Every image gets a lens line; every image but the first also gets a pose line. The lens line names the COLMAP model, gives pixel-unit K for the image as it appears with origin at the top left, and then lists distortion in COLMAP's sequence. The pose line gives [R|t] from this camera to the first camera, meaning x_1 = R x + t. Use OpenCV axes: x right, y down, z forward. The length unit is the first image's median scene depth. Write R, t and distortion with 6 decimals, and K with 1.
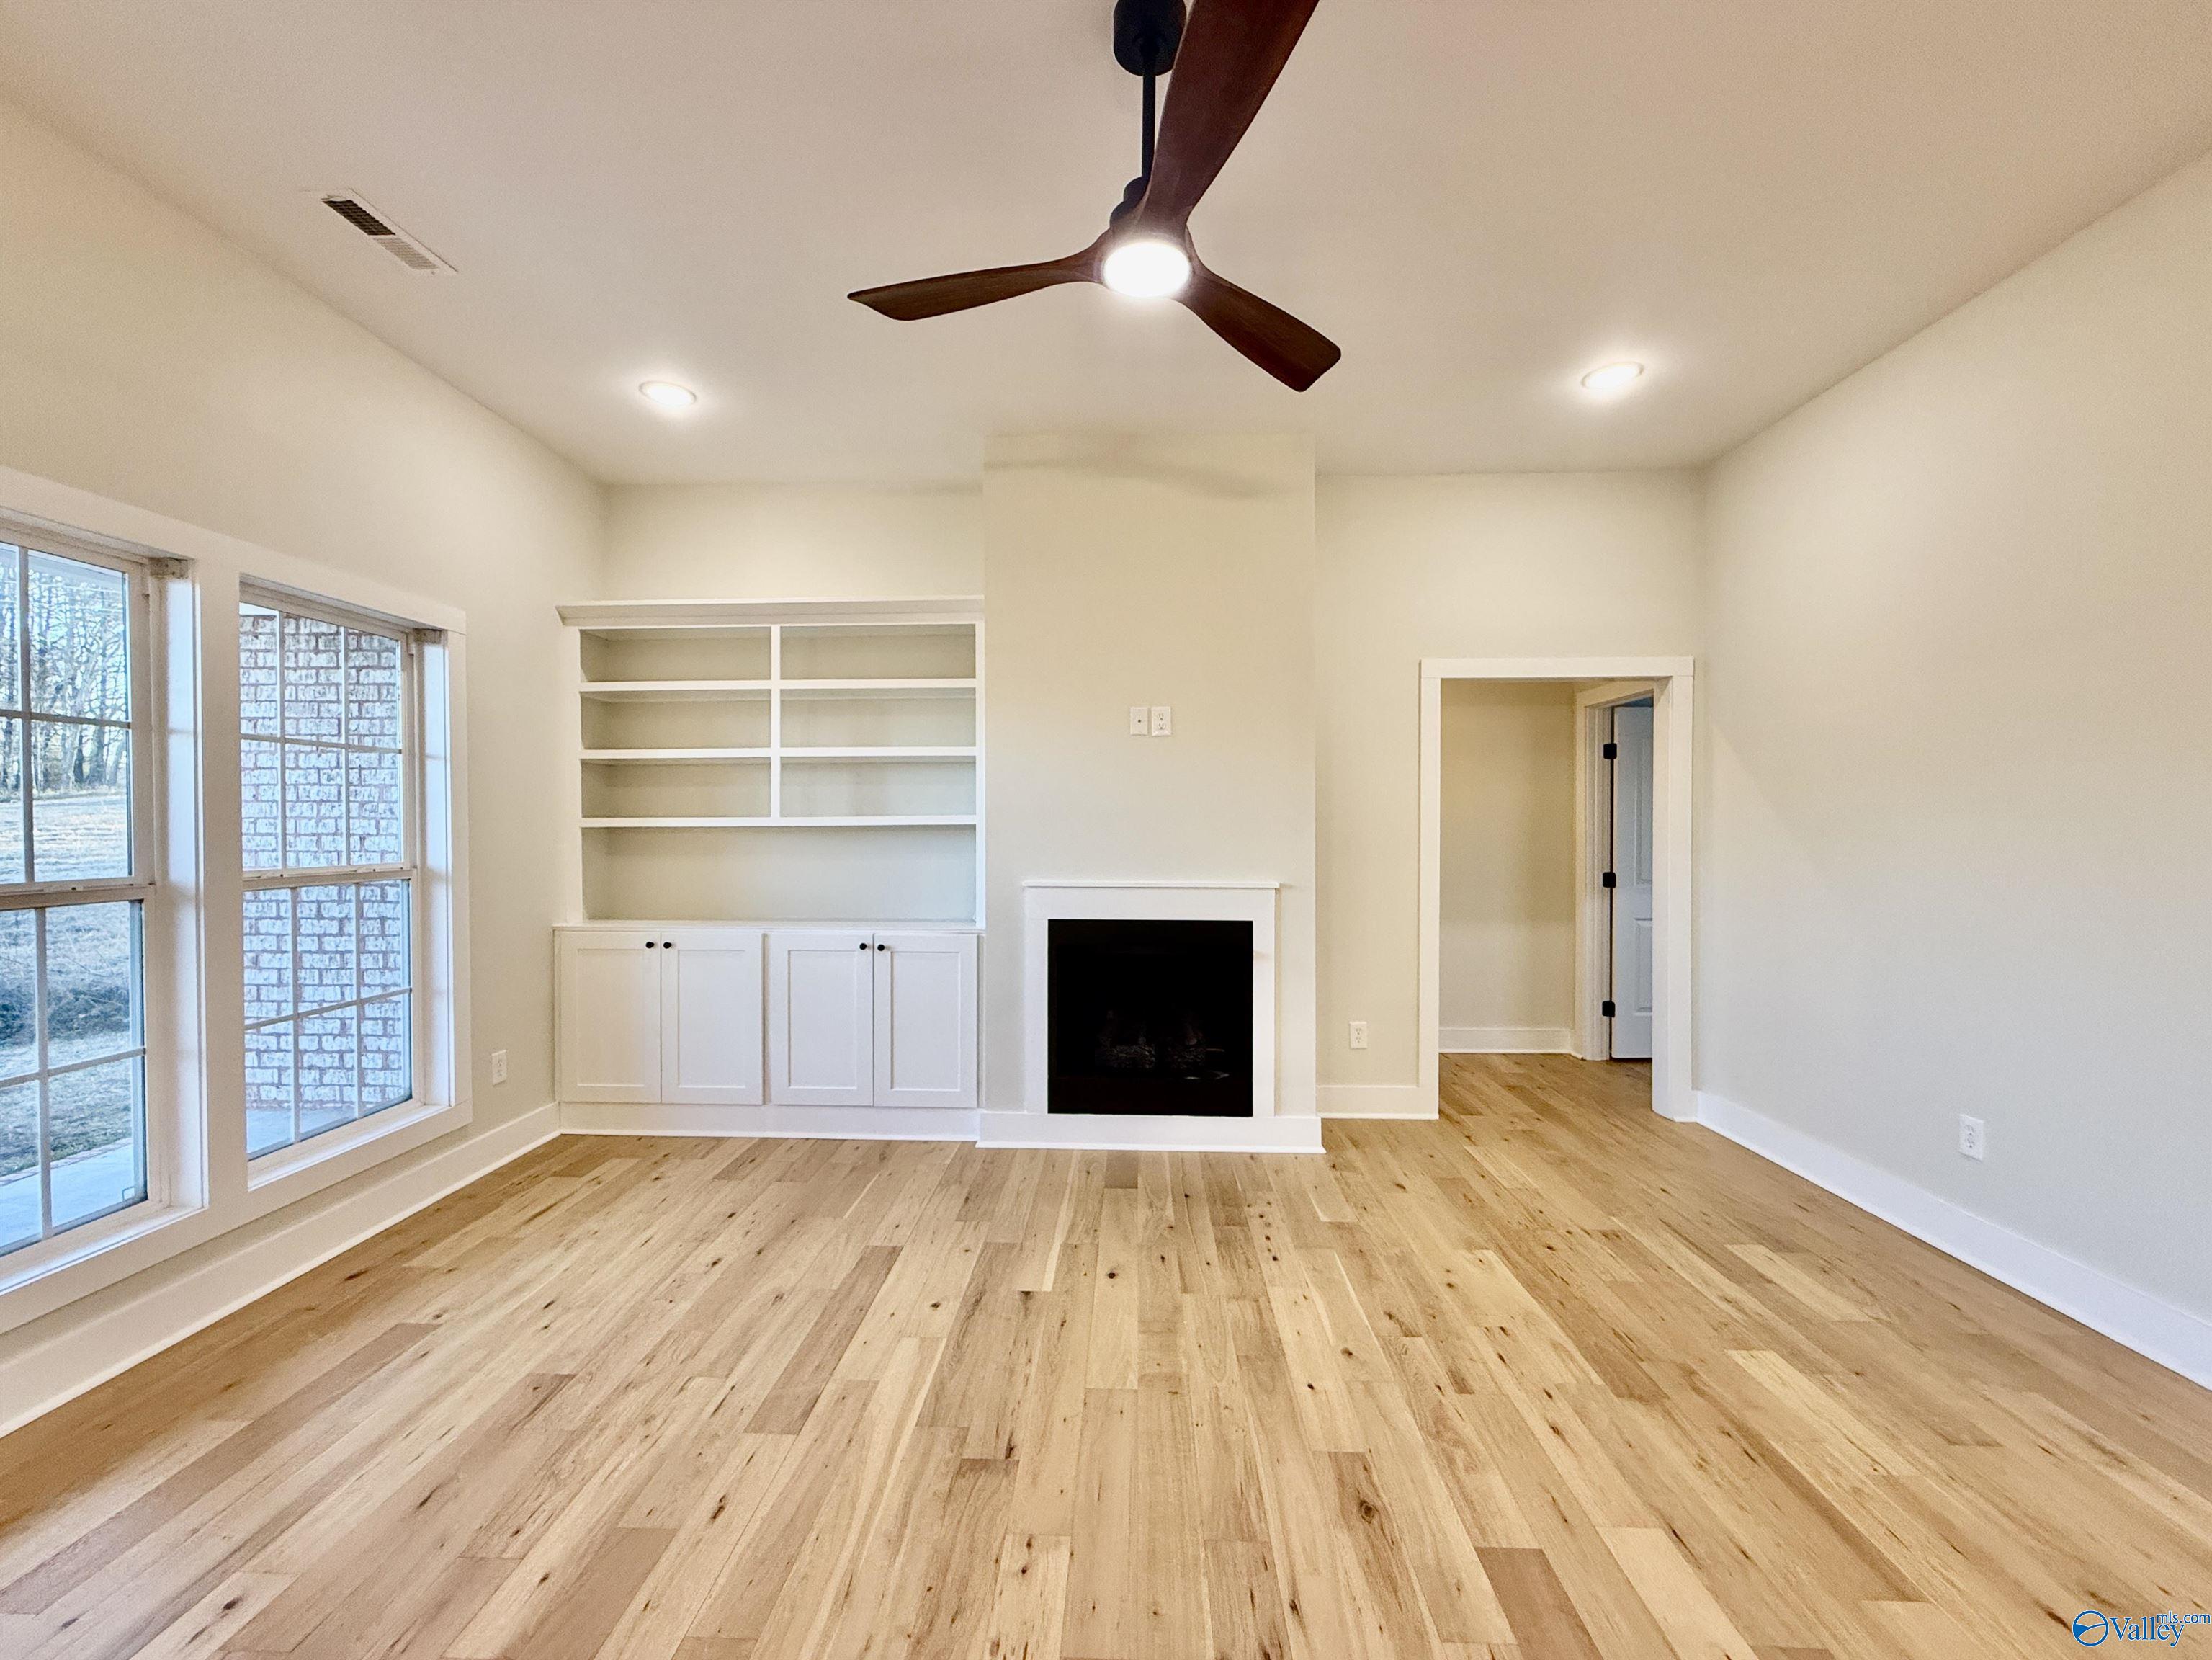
lens RADIAL K [[886.4, 0, 1102.7], [0, 886.4, 834.0], [0, 0, 1]] dist [0.000352, -0.000217]
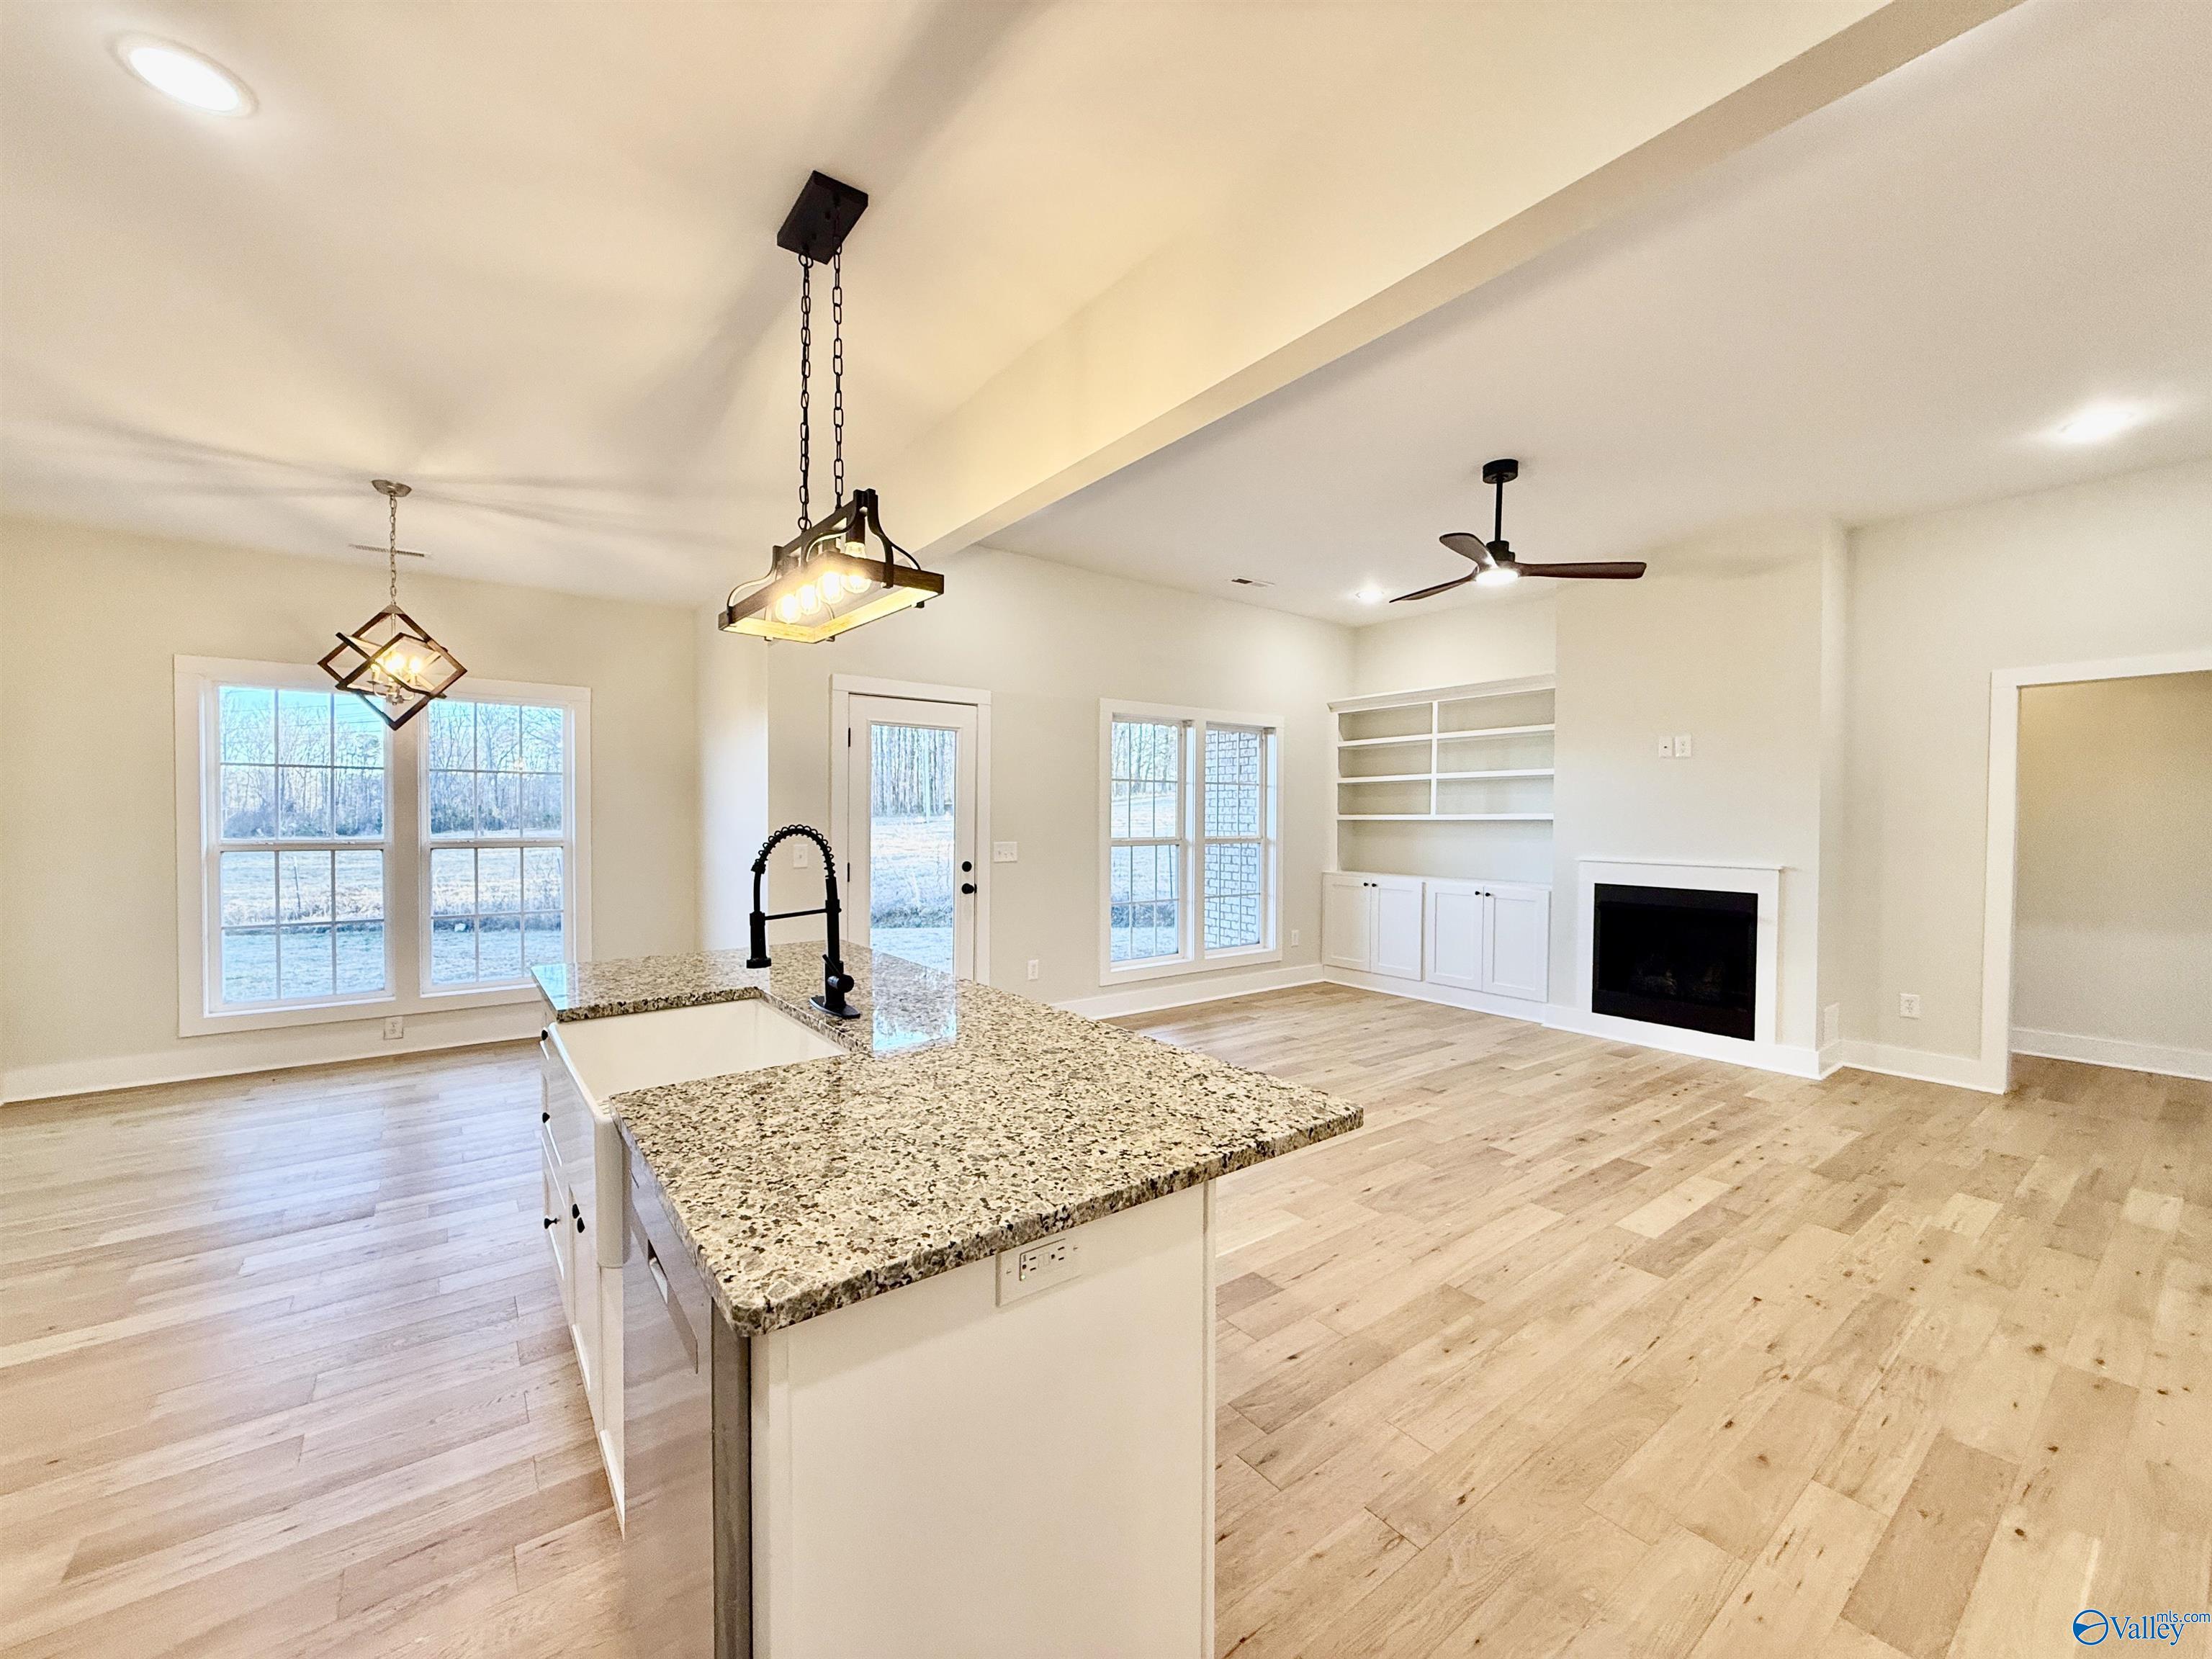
lens RADIAL K [[877.7, 0, 1101.5], [0, 877.7, 836.1], [0, 0, 1]] dist [0.000649, -0.000317]
pose [[0.632464, 0.020255, -0.774325, 0.643014], [-0.014350, 0.999793, 0.014432, 0.008570], [0.774457, 0.001983, 0.632623, -0.669603]]
